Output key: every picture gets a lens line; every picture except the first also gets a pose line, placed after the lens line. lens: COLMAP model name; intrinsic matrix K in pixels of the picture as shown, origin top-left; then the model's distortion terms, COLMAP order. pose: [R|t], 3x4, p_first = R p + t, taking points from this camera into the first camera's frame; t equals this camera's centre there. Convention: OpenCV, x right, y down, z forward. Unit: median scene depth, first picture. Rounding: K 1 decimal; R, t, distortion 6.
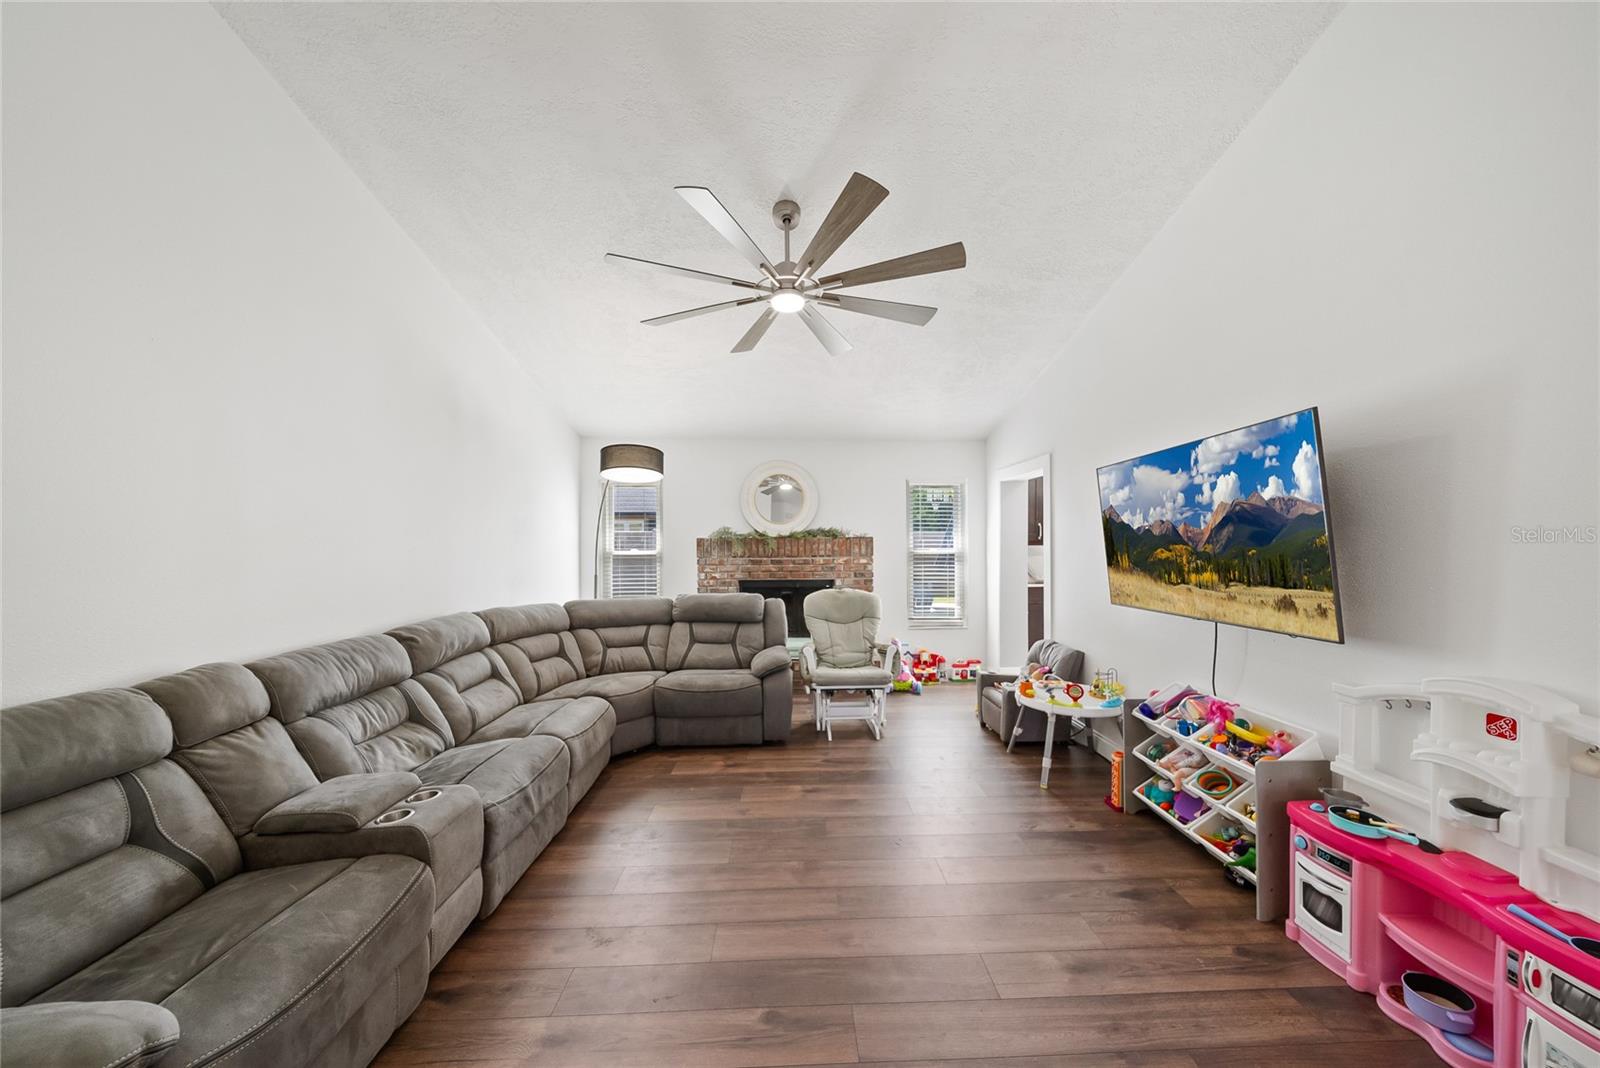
lens RADIAL K [[572.0, 0, 800.0], [0, 572.0, 534.0], [0, 0, 1]] dist [-0.000013, -0.000007]
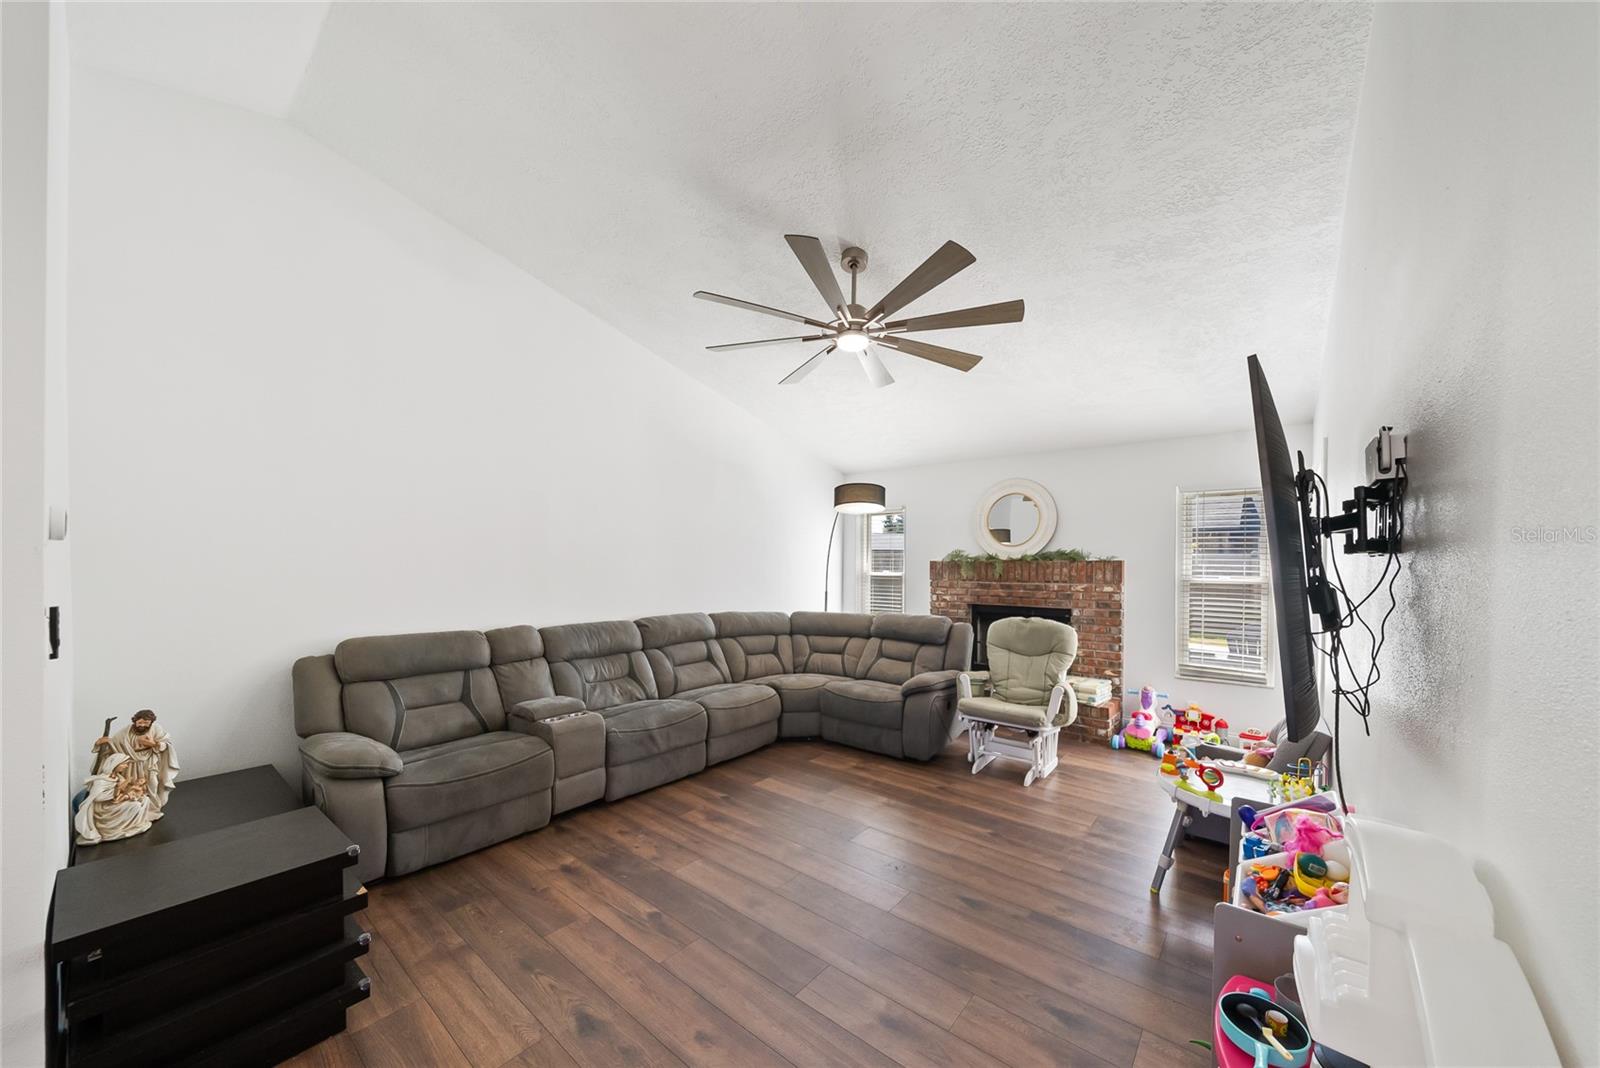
lens RADIAL K [[572.7, 0, 804.3], [0, 572.7, 566.2], [0, 0, 1]] dist [-0.001252, -0.002706]
pose [[0.743932, 0.011789, -0.668151, 0.444123], [0.000387, 0.999837, 0.018072, -0.002826], [0.668255, -0.013703, 0.743806, 0.095630]]
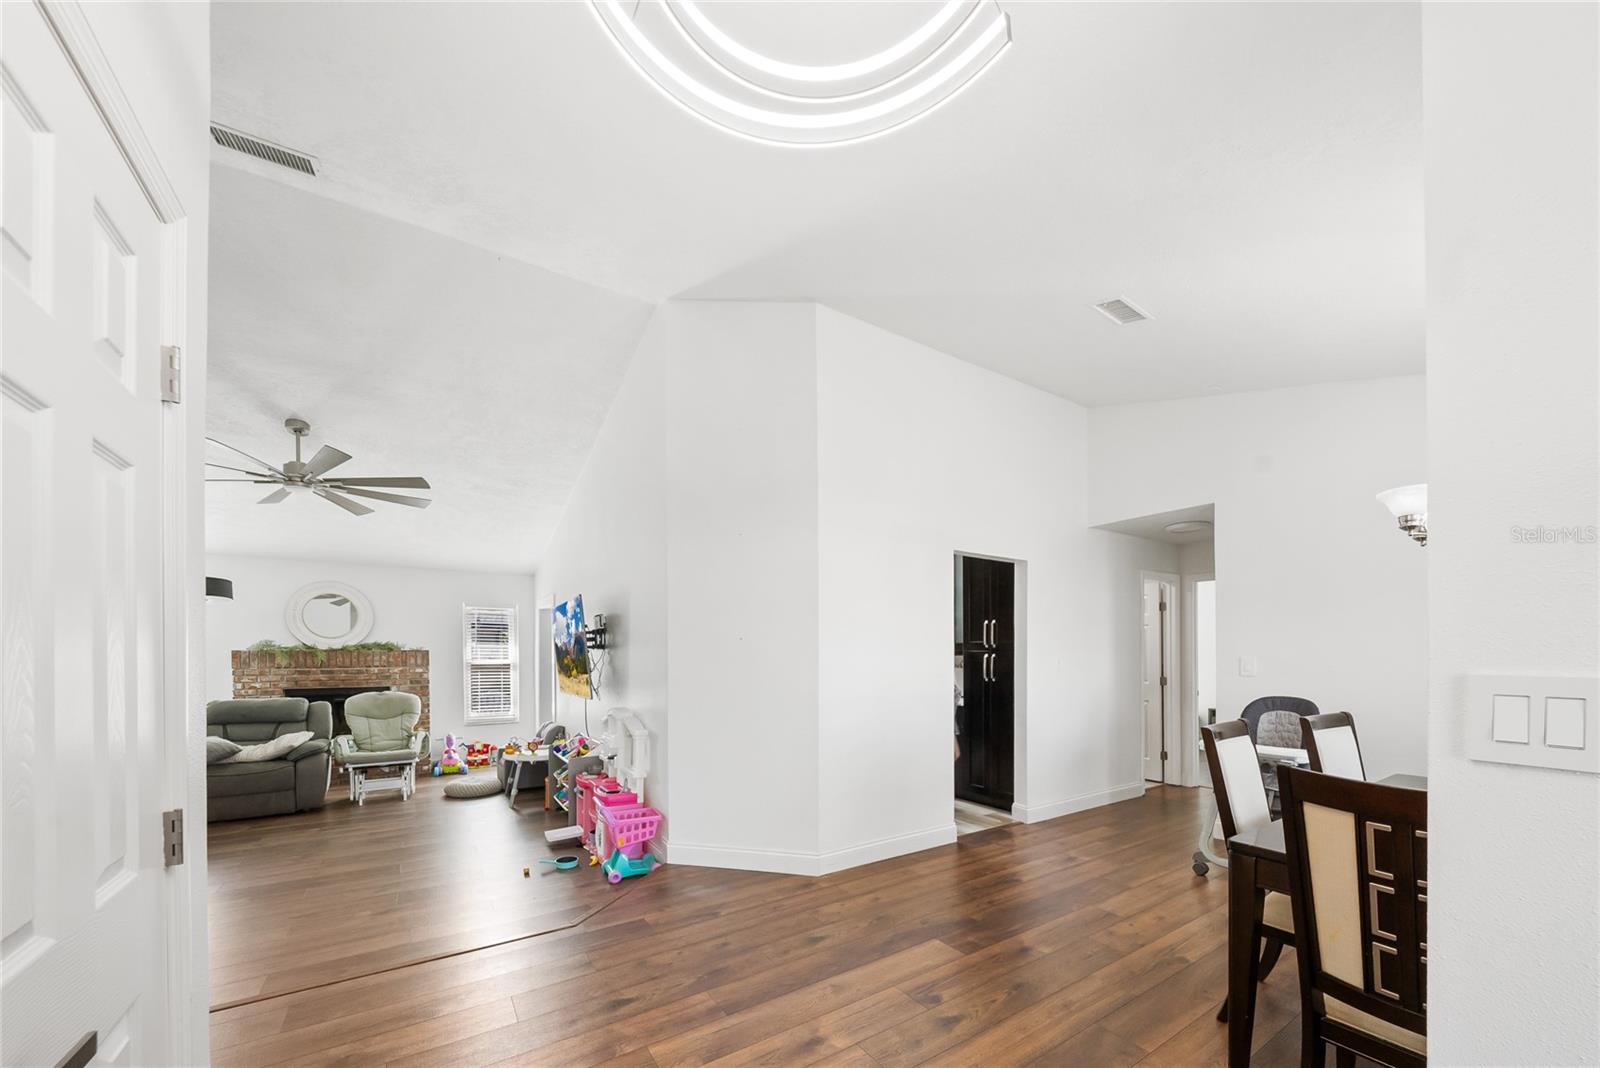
lens RADIAL K [[629.5, 0, 826.4], [0, 629.5, 664.1], [0, 0, 1]] dist [-0.000576, -0.000156]
pose [[0.857614, -0.005273, 0.514267, 0.213573], [-0.009719, 0.999603, 0.026457, -0.011662], [-0.514202, -0.027688, 0.857222, -0.733653]]
